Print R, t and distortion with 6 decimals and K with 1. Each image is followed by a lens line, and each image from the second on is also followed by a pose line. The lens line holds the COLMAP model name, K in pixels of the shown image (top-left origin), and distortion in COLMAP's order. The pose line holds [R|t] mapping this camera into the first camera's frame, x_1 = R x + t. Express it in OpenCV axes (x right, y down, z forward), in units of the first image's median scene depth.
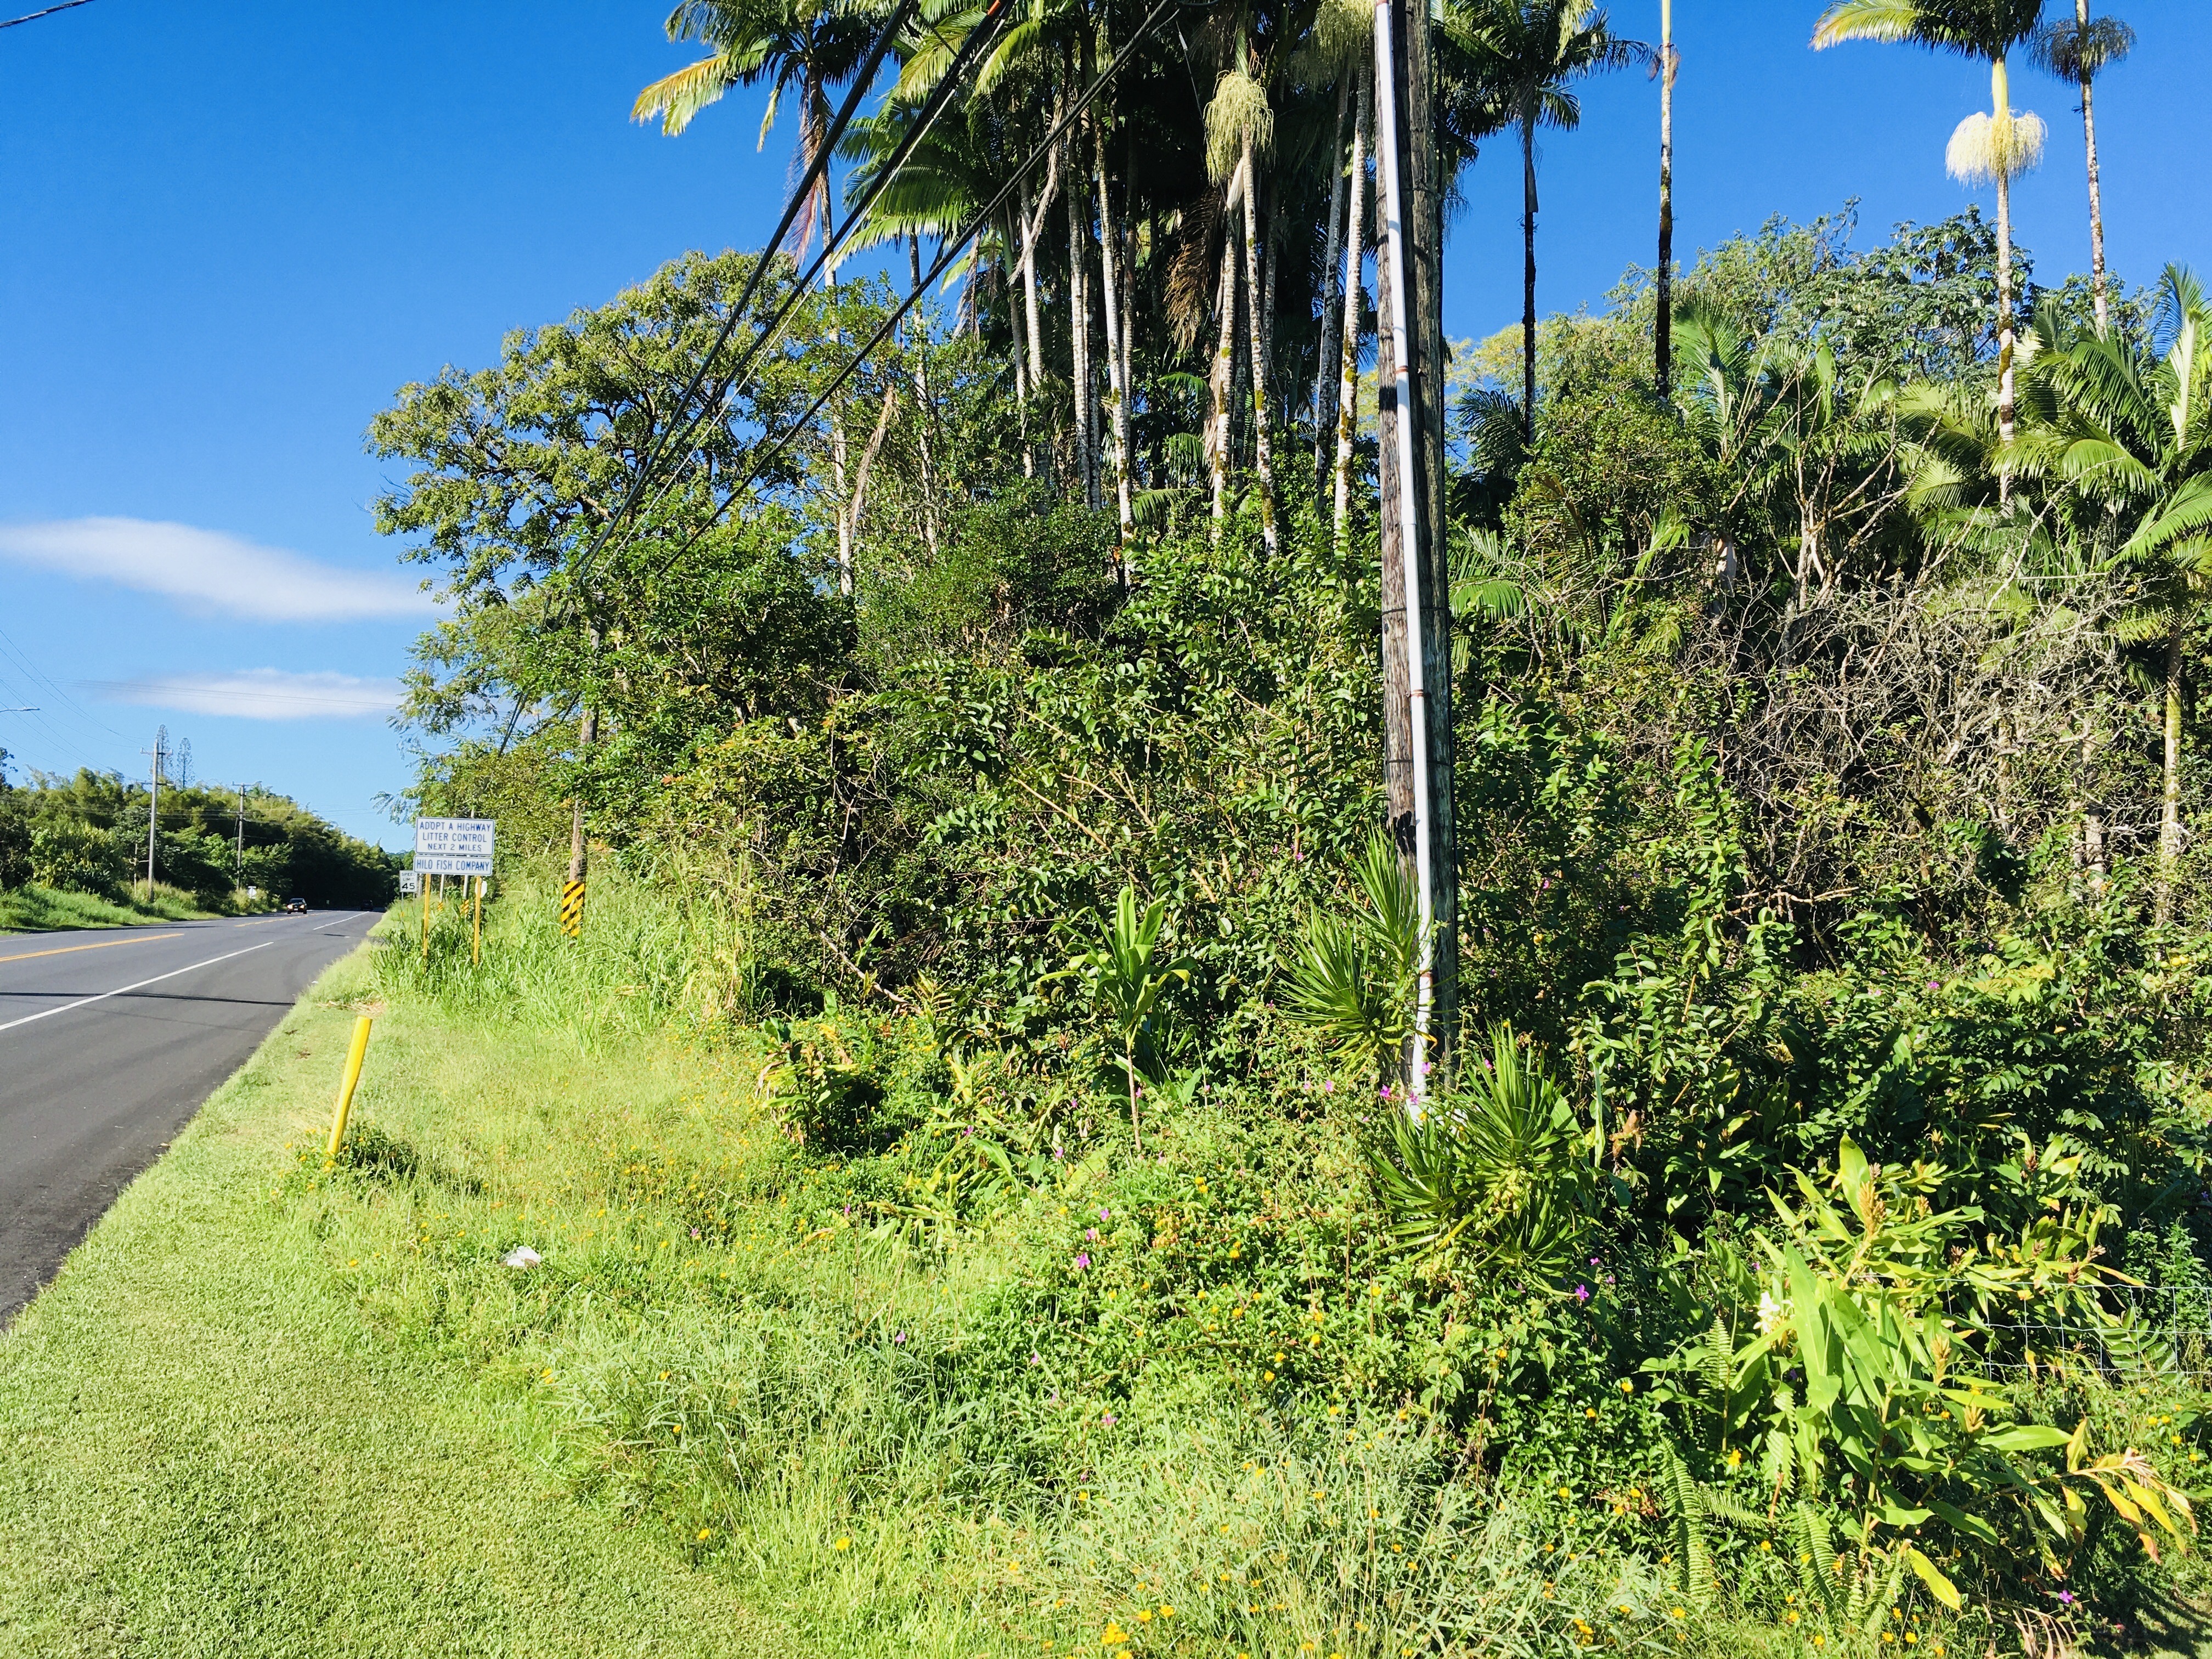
lens RADIAL K [[1872.2, 0, 1093.9], [0, 1872.2, 846.6], [0, 0, 1]] dist [0.065777, -0.070148]
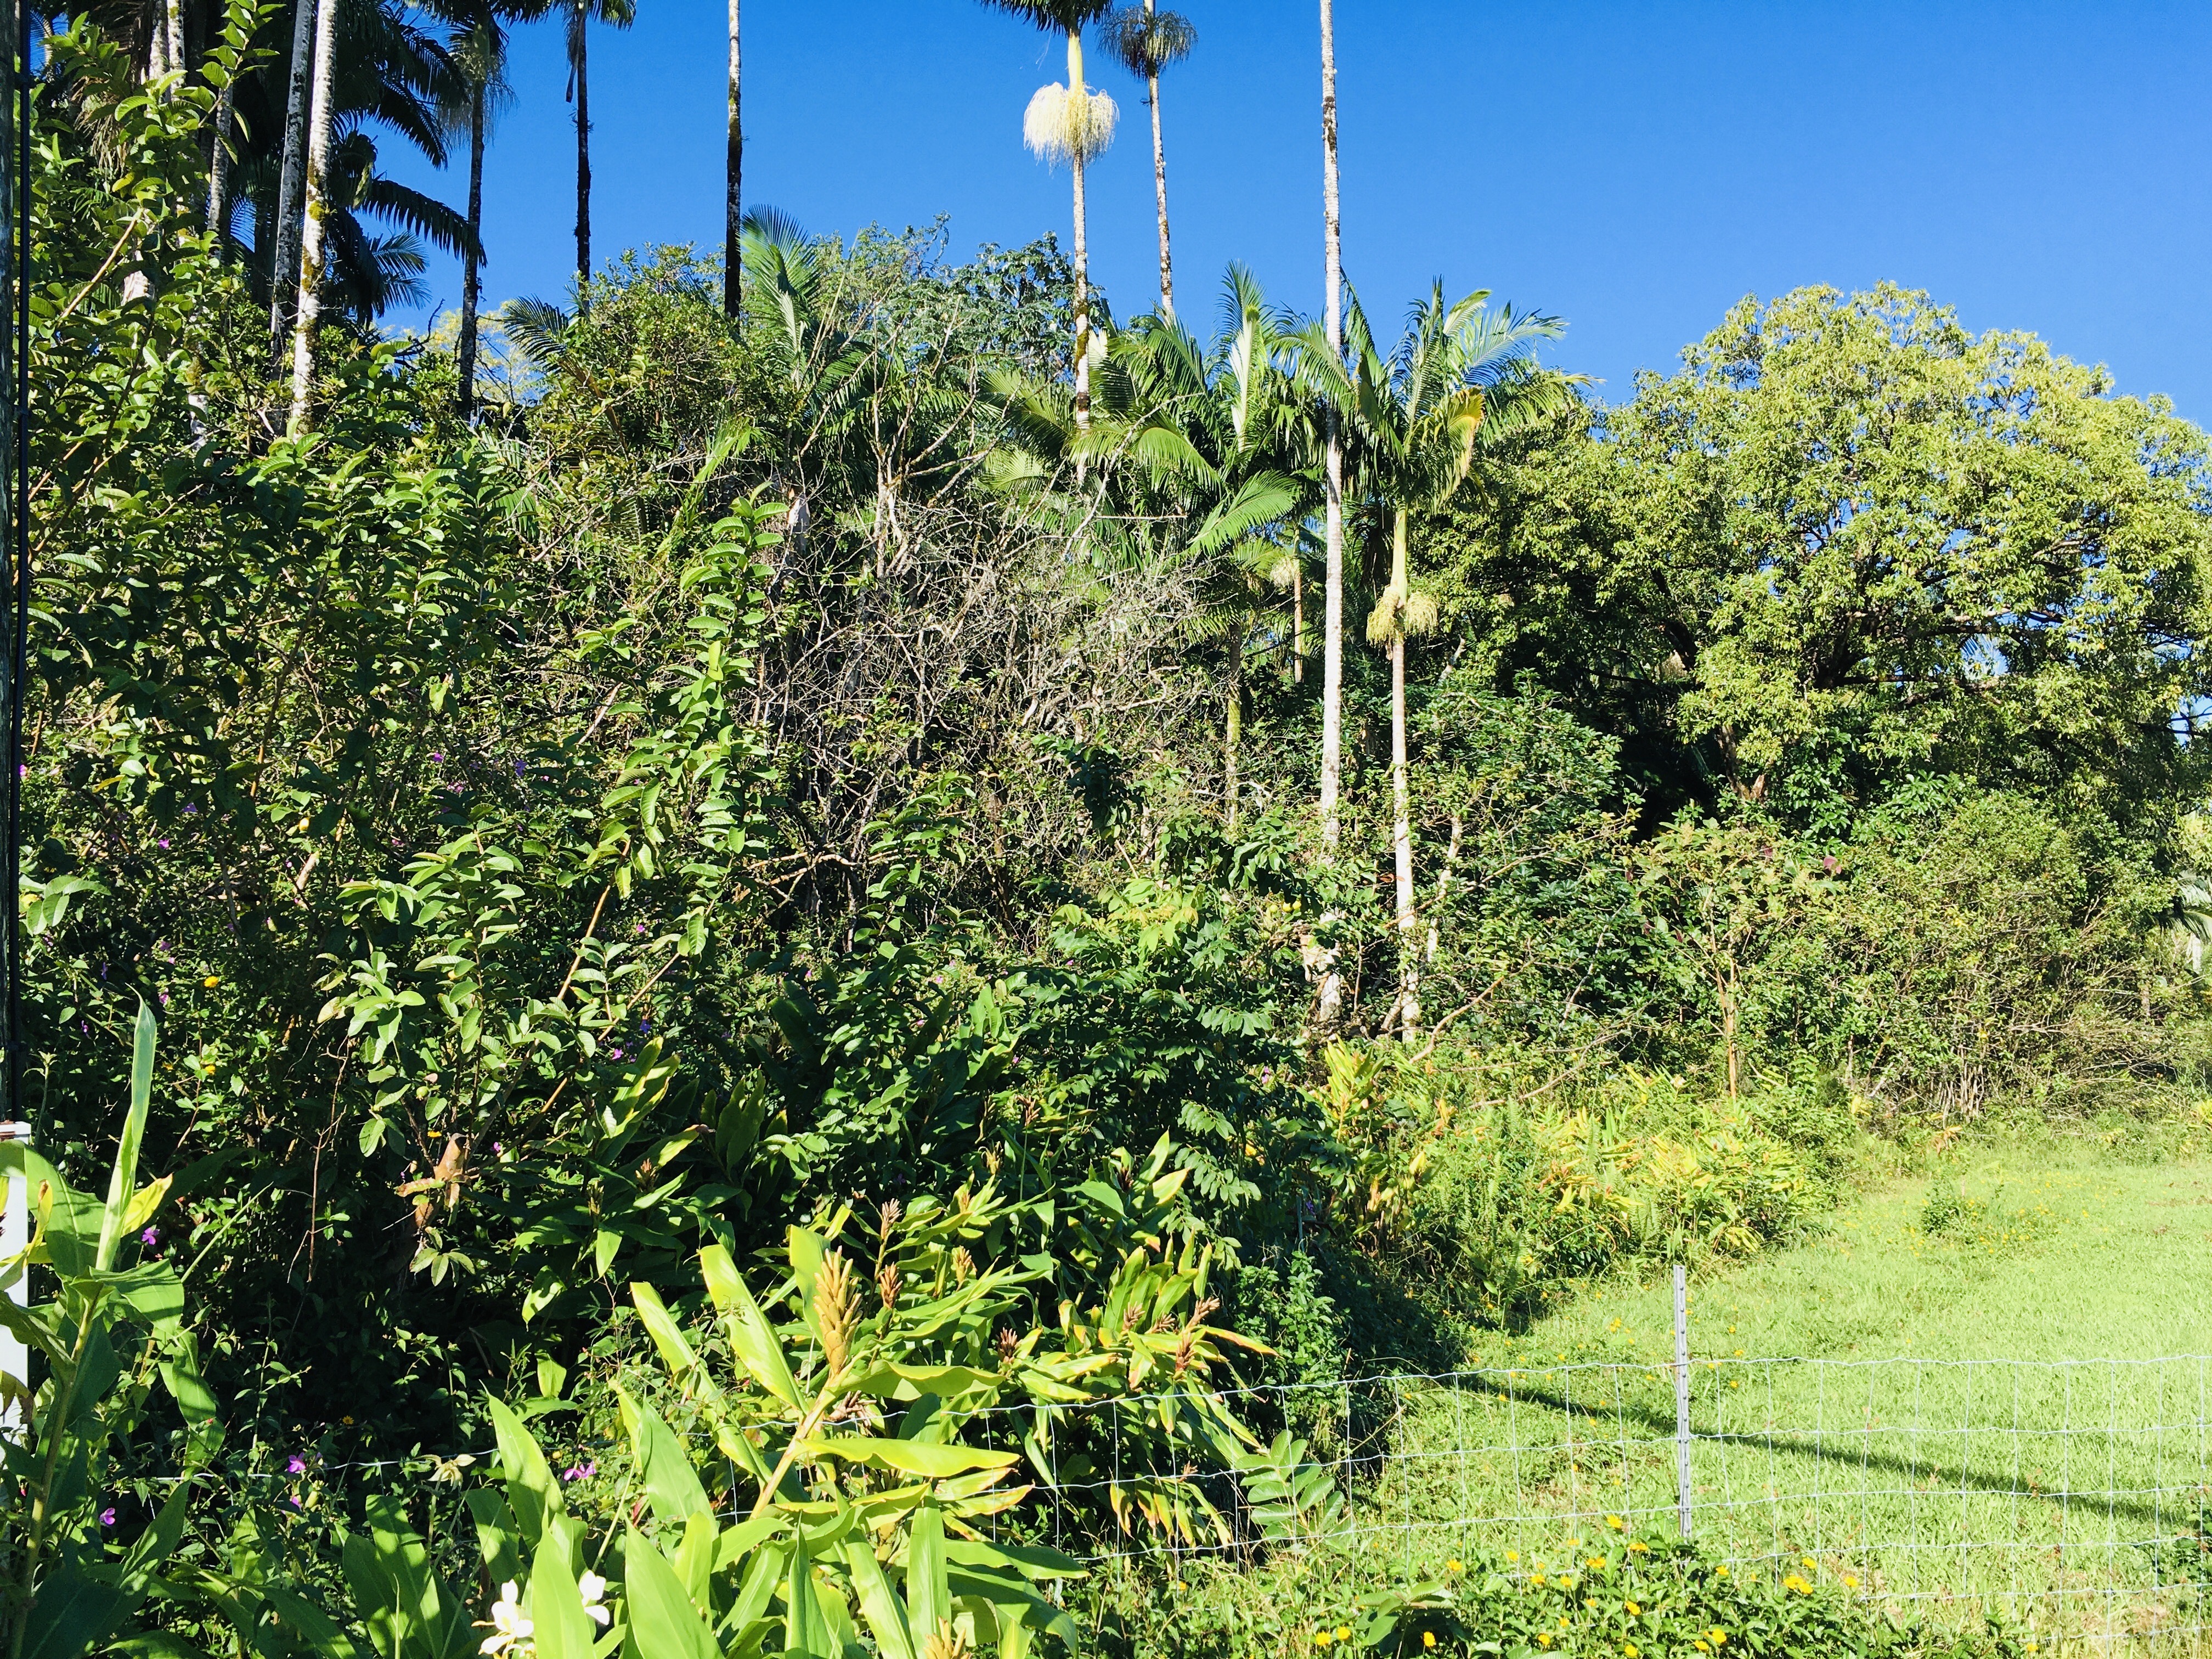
lens RADIAL K [[1872.2, 0, 1099.8], [0, 1872.2, 837.2], [0, 0, 1]] dist [0.065777, -0.070148]
pose [[0.897015, 0.014768, 0.441754, 0.080578], [0.000811, 0.999385, -0.035058, 0.028791], [-0.442000, 0.031805, 0.896451, 0.168432]]
